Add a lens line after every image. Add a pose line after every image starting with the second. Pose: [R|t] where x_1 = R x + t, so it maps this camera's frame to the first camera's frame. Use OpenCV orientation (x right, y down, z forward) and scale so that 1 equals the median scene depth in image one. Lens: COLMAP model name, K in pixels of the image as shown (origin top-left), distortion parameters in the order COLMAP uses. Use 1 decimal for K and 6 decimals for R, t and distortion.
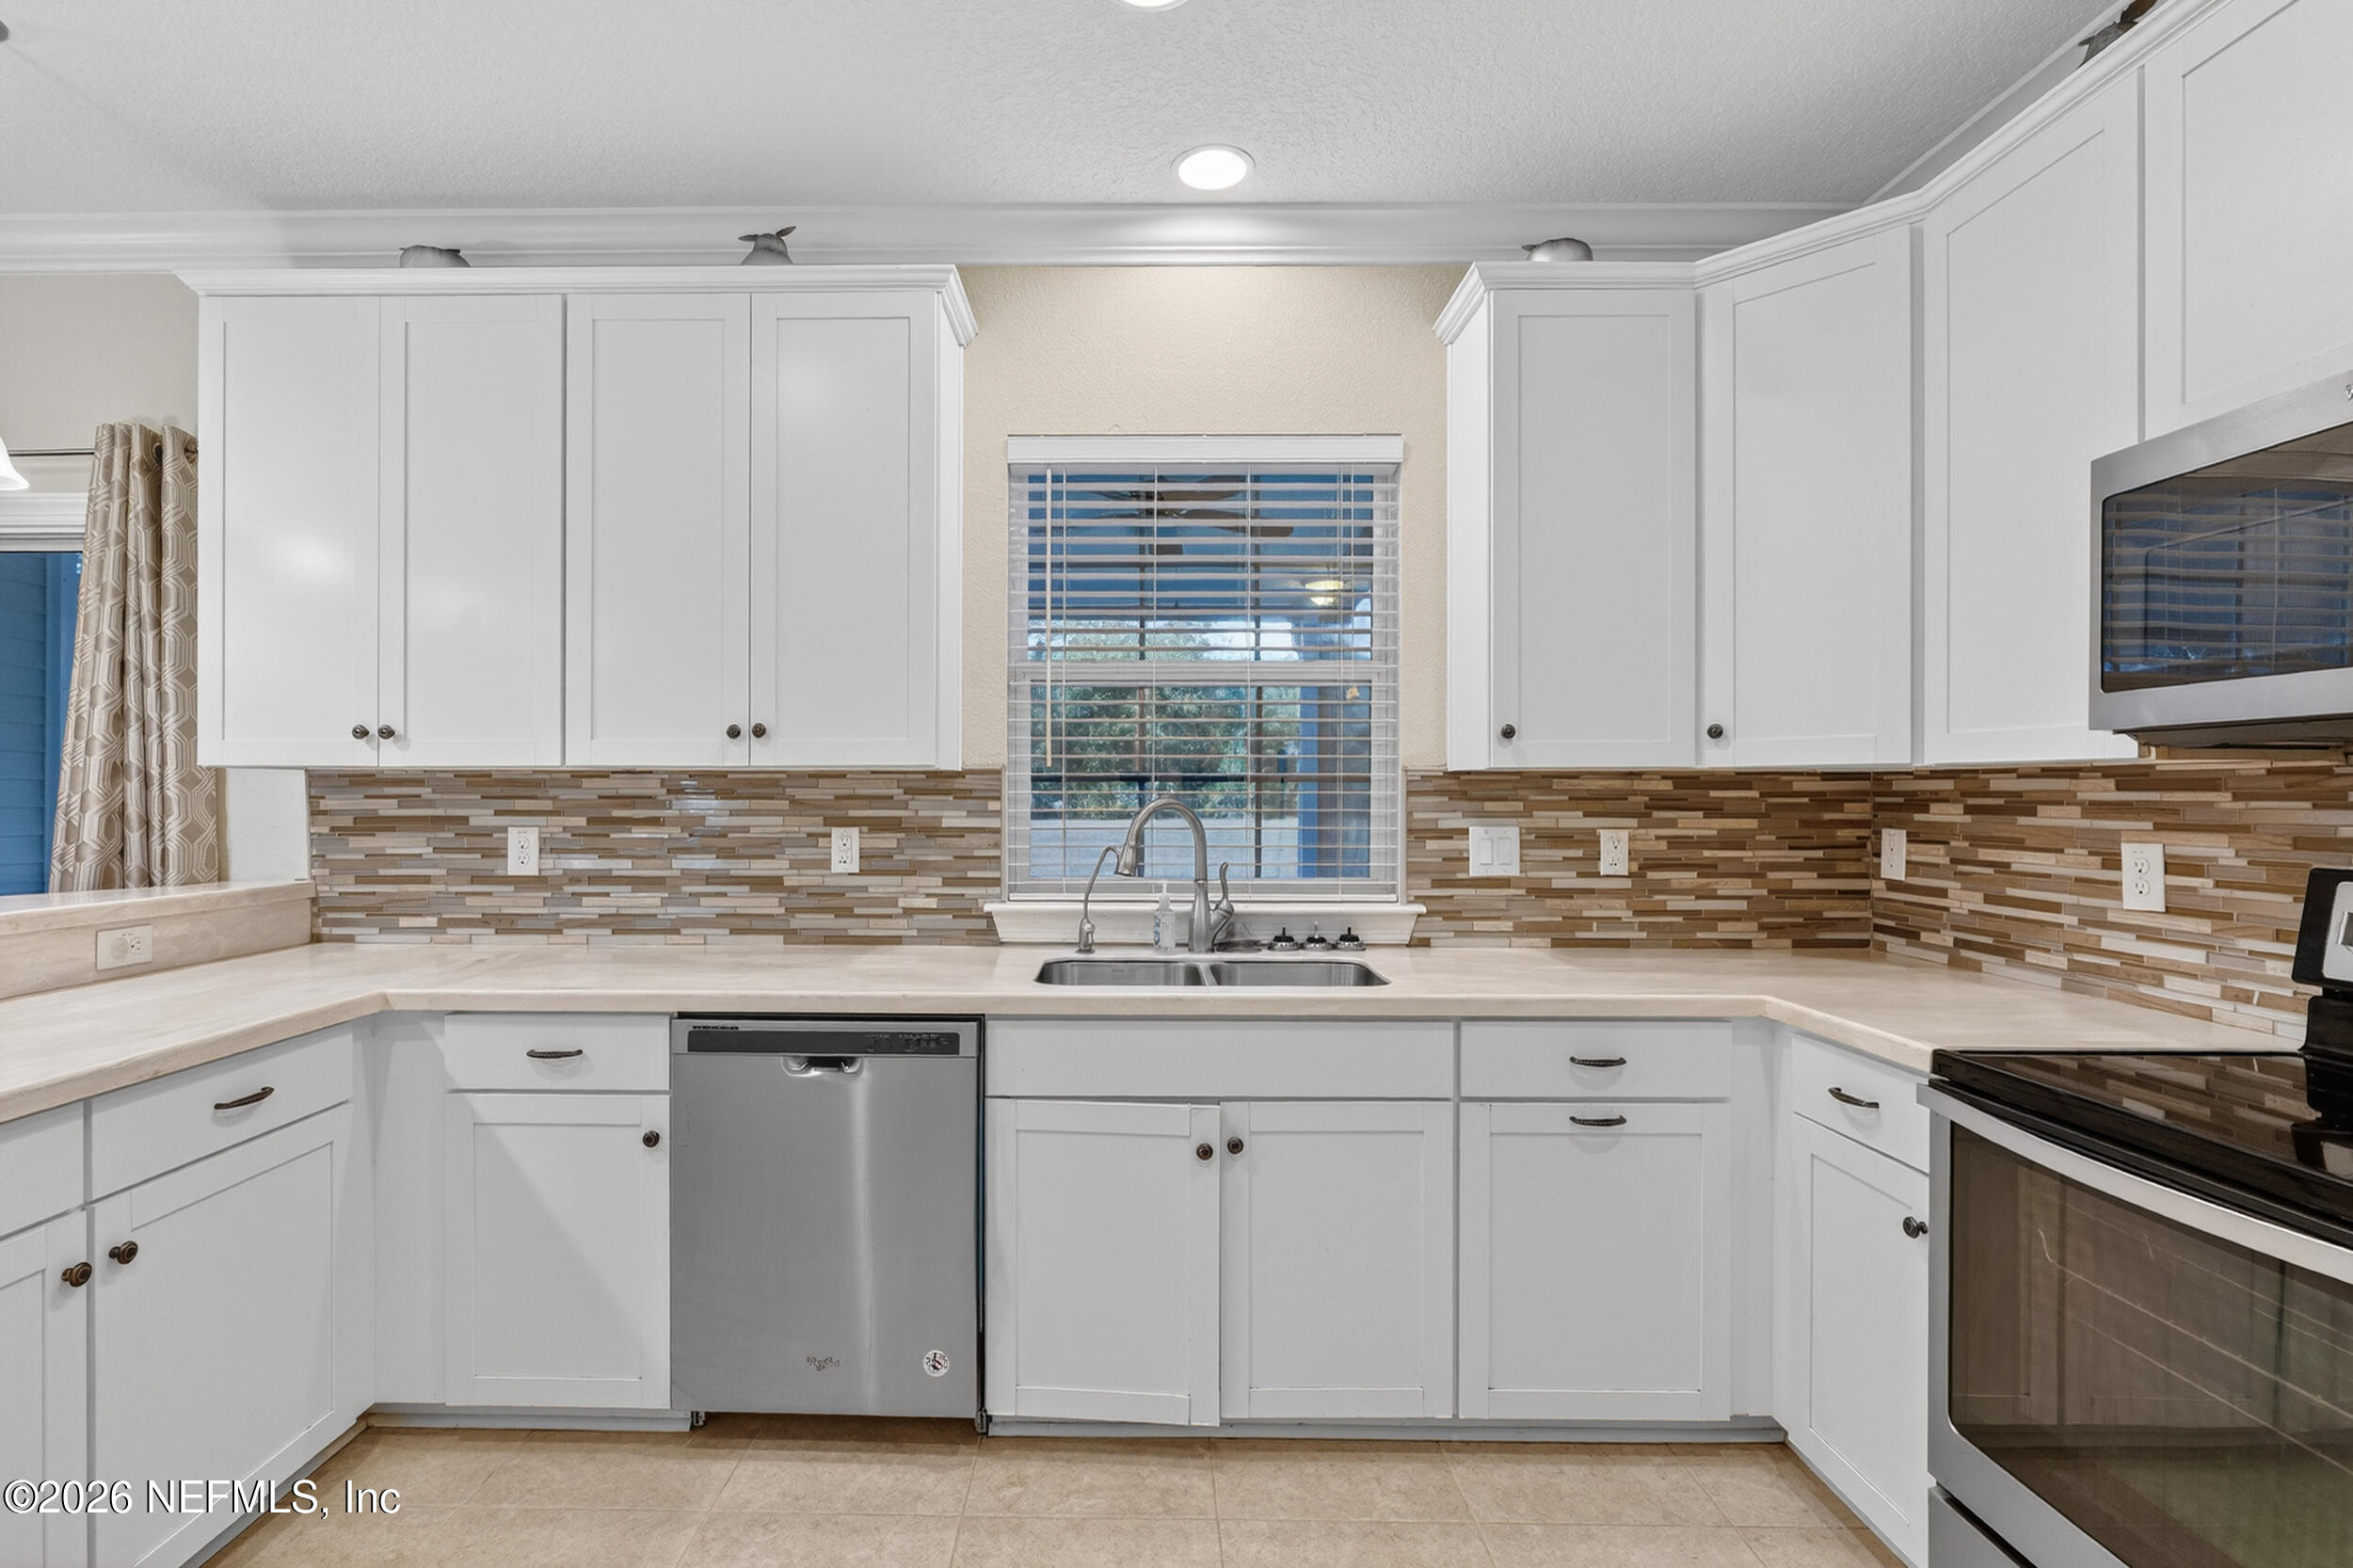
lens RADIAL K [[1127.0, 0, 1162.7], [0, 1127.0, 780.1], [0, 0, 1]] dist [-0.005446, -0.000200]
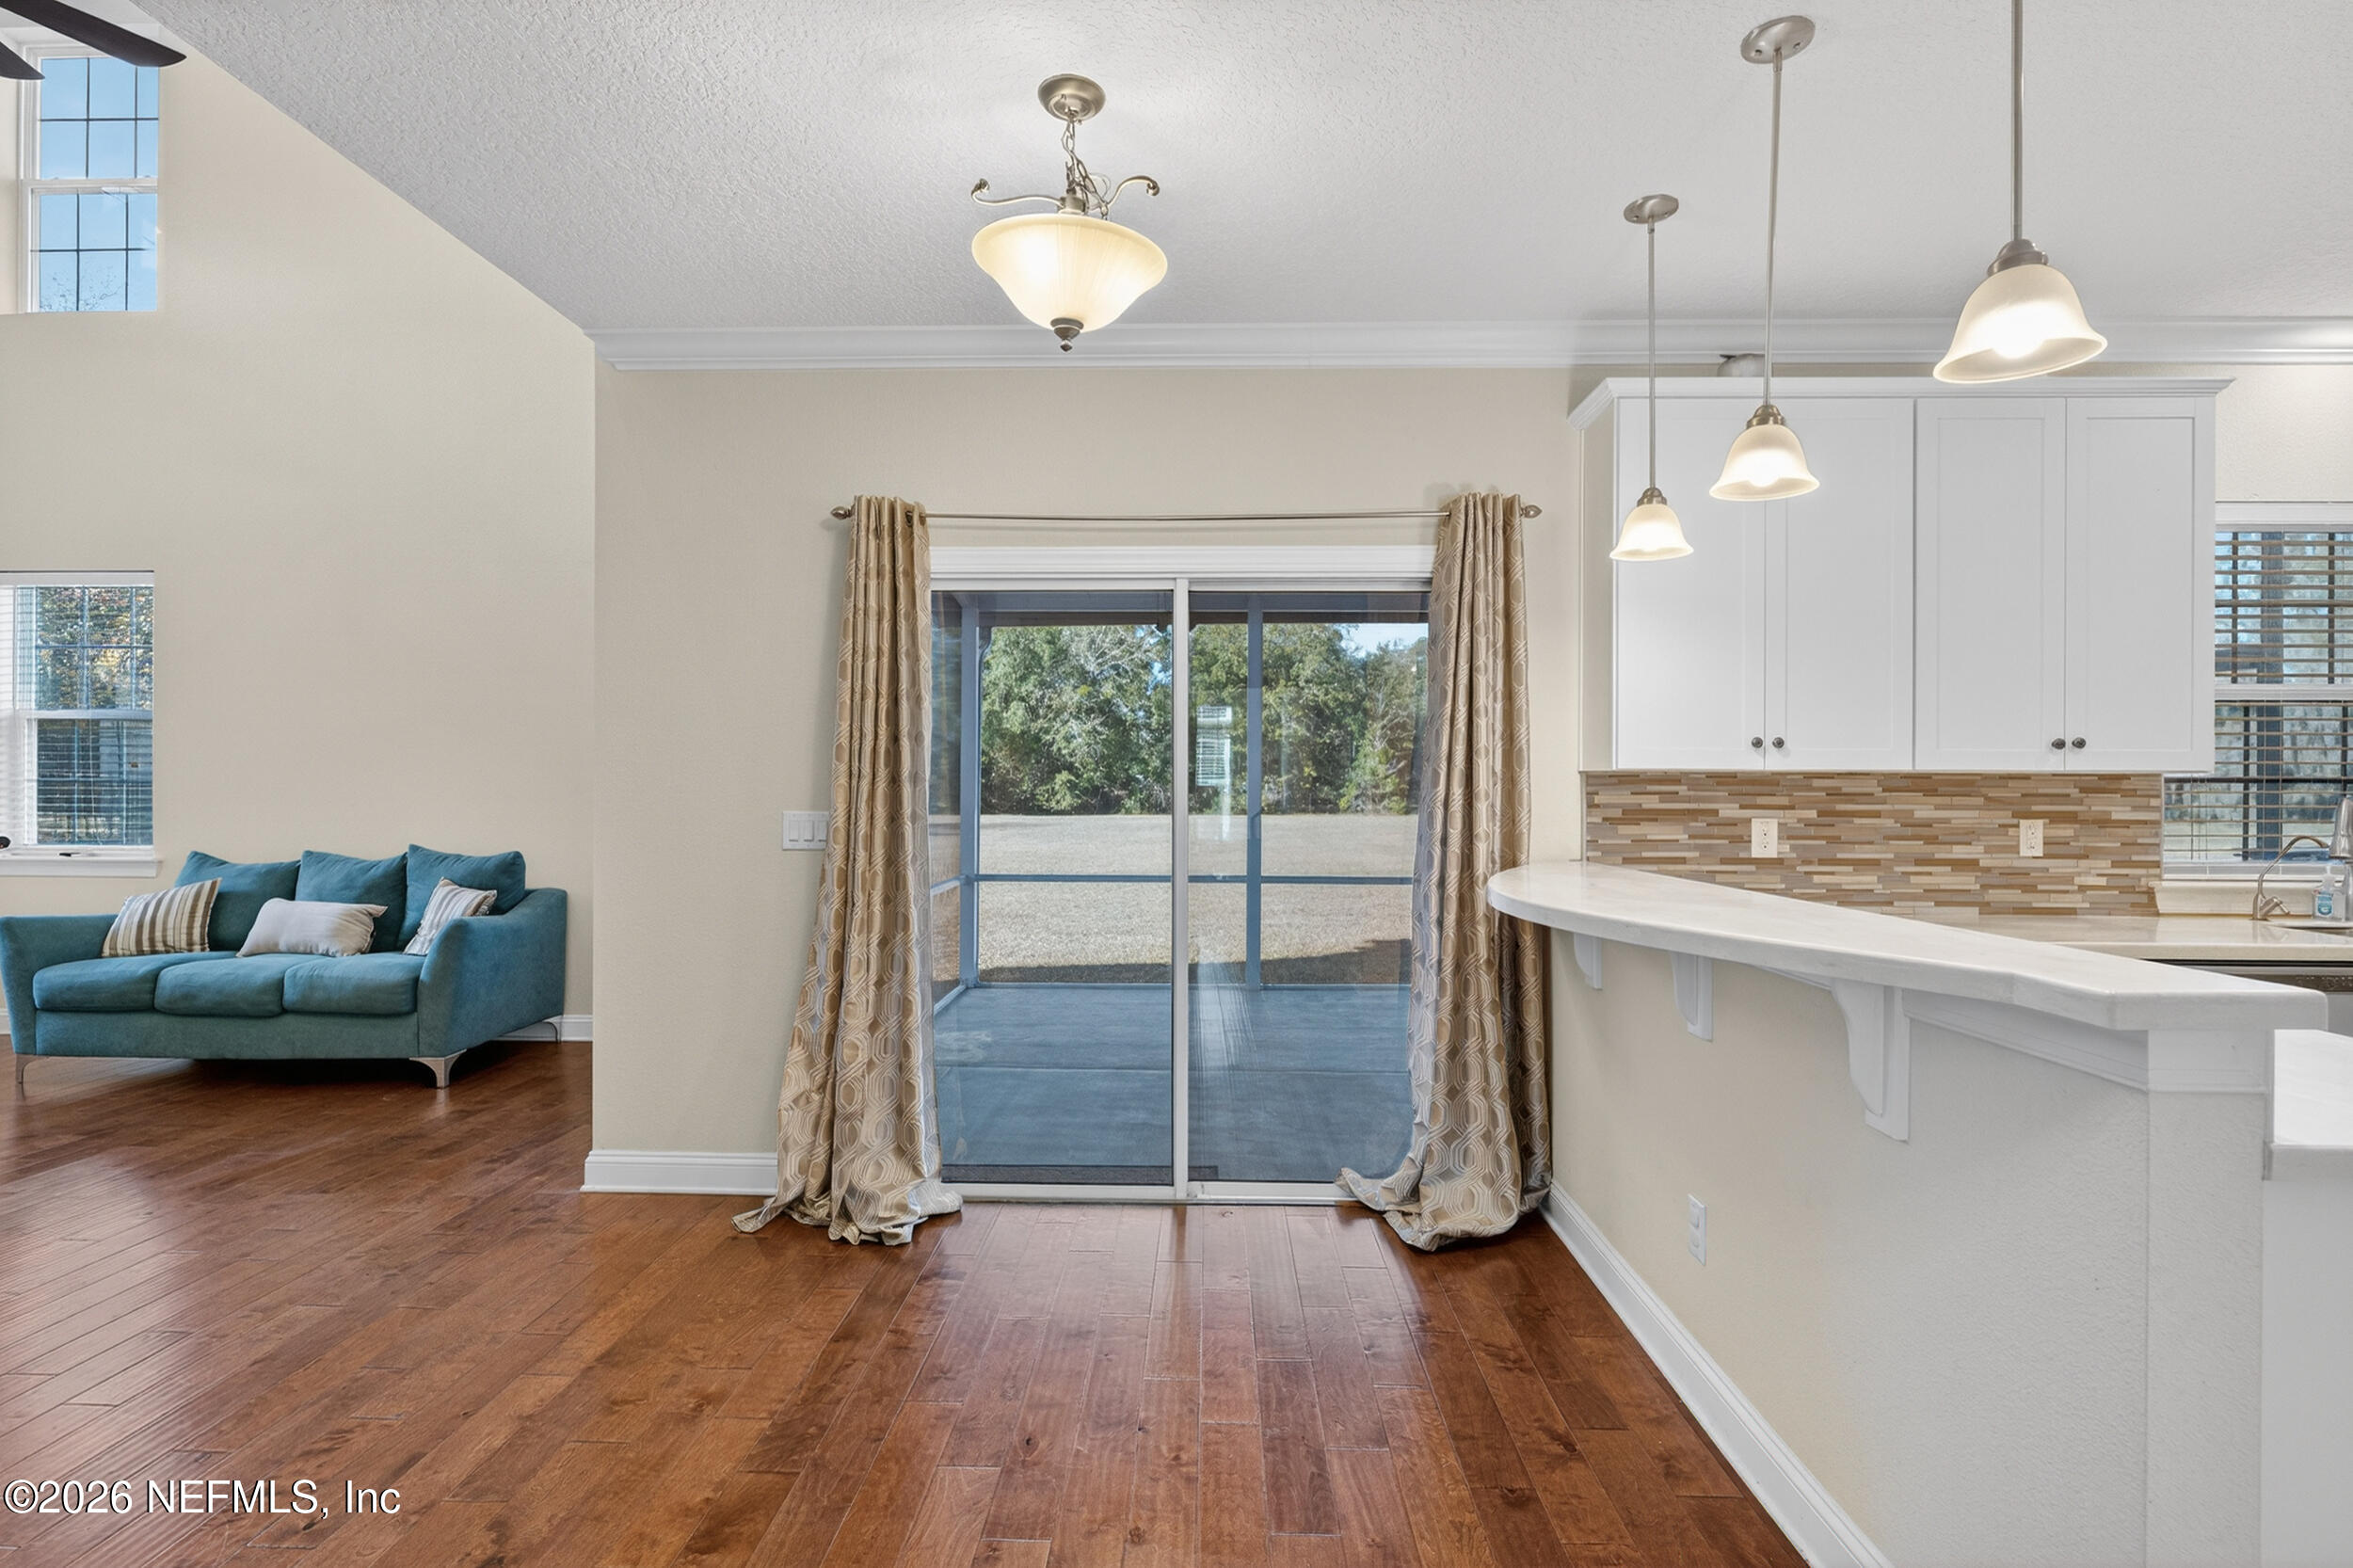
lens RADIAL K [[1127.0, 0, 1189.5], [0, 1127.0, 774.4], [0, 0, 1]] dist [-0.005446, -0.000200]
pose [[0.999931, 0.004263, -0.010985, -1.205126], [-0.004280, 0.999990, -0.001477, -0.001967], [0.010979, 0.001524, 0.999939, -0.245931]]
